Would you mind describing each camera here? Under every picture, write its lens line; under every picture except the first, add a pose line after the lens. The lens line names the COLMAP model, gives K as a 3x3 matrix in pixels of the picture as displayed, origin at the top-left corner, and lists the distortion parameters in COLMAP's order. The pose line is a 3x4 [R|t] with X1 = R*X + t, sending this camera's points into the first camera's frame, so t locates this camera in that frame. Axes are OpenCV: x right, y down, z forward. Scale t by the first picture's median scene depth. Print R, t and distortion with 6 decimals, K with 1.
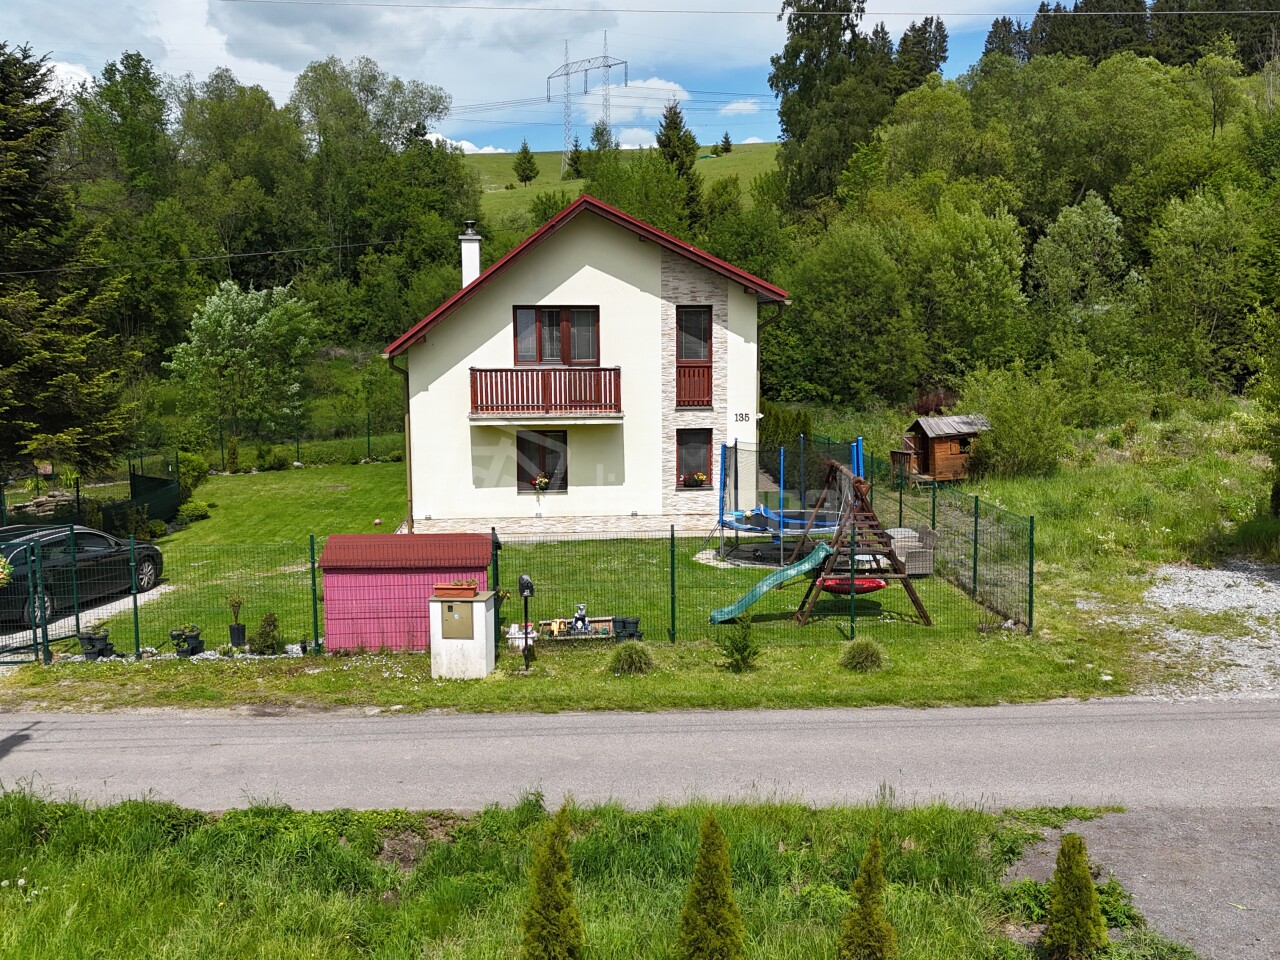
lens RADIAL K [[1257.4, 0, 640.0], [0, 1257.4, 480.0], [0, 0, 1]] dist [0.129612, -0.252664]
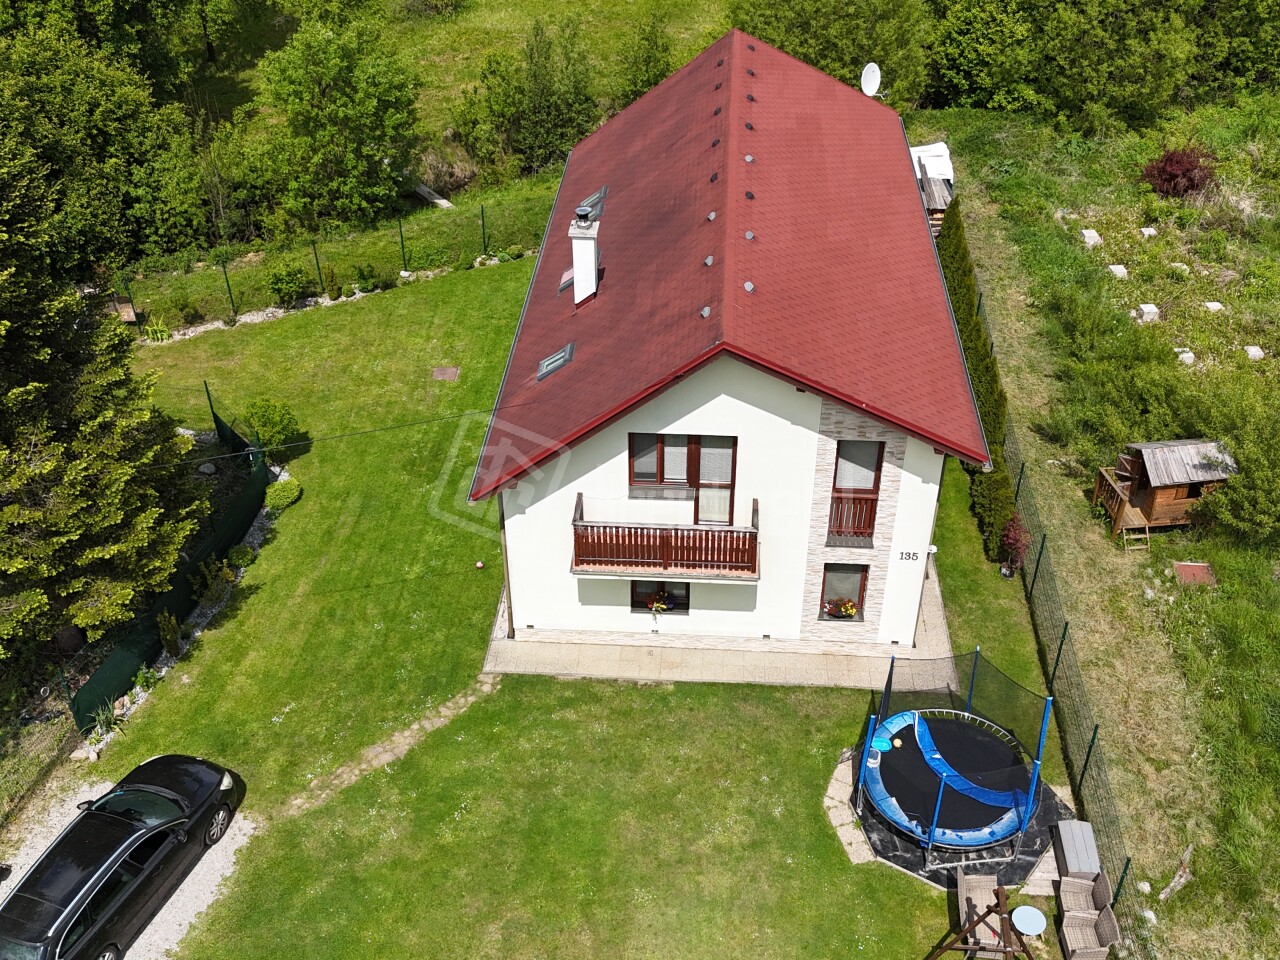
lens RADIAL K [[1257.4, 0, 640.0], [0, 1257.4, 480.0], [0, 0, 1]] dist [0.129612, -0.252664]
pose [[0.990937, 0.080562, -0.107490, -0.006272], [-0.017459, 0.870652, 0.491590, -0.487642], [0.133189, -0.485258, 0.864167, 0.300609]]
